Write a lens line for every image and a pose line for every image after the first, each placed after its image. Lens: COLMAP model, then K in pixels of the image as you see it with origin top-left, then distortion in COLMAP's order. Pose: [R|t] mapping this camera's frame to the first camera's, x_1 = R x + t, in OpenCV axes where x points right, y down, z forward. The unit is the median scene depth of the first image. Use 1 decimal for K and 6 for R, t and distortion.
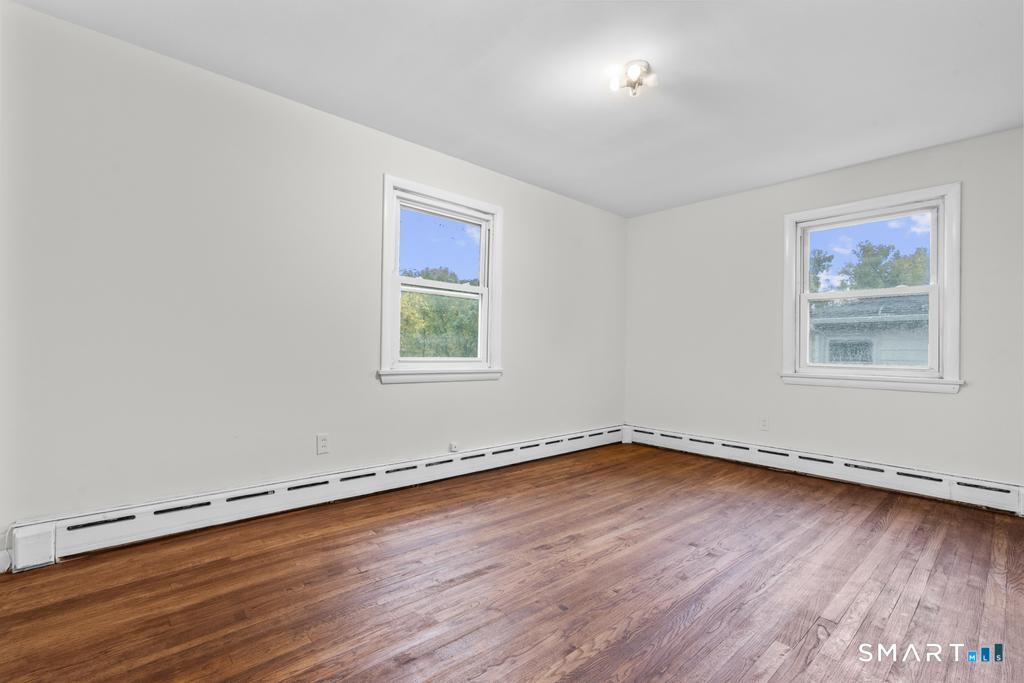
lens RADIAL K [[458.4, 0, 509.0], [0, 458.4, 347.5], [0, 0, 1]] dist [-0.009908, 0.005786]
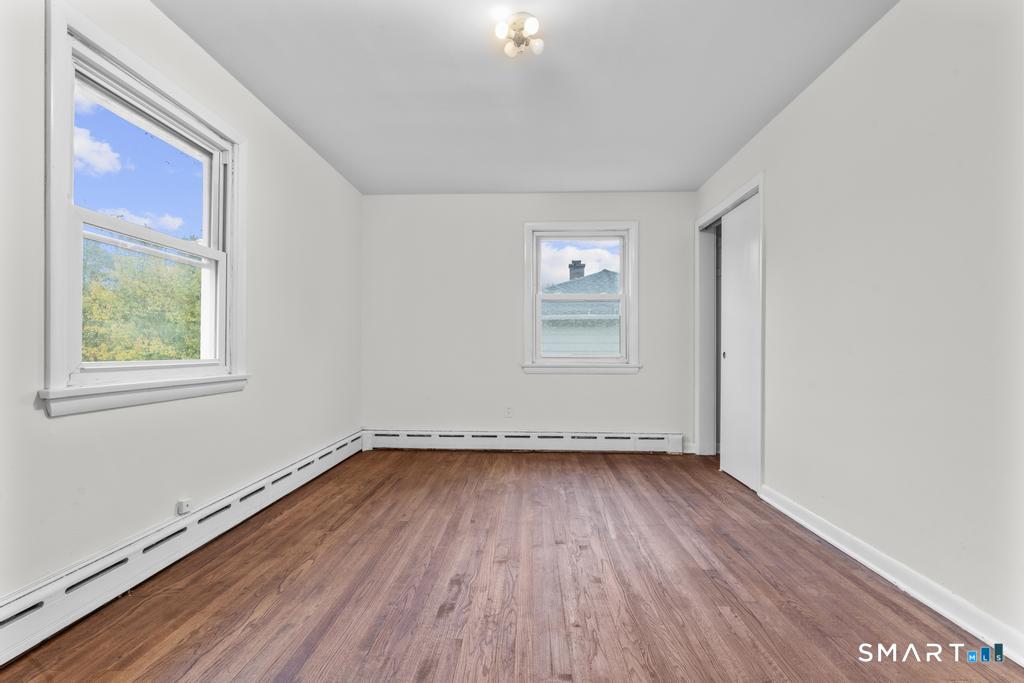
lens RADIAL K [[458.4, 0, 509.0], [0, 458.4, 347.5], [0, 0, 1]] dist [-0.009908, 0.005786]
pose [[0.702141, -0.014028, 0.711899, -0.276699], [0.004881, 0.999877, 0.014889, -0.001705], [-0.712021, -0.006979, 0.702124, 0.296011]]
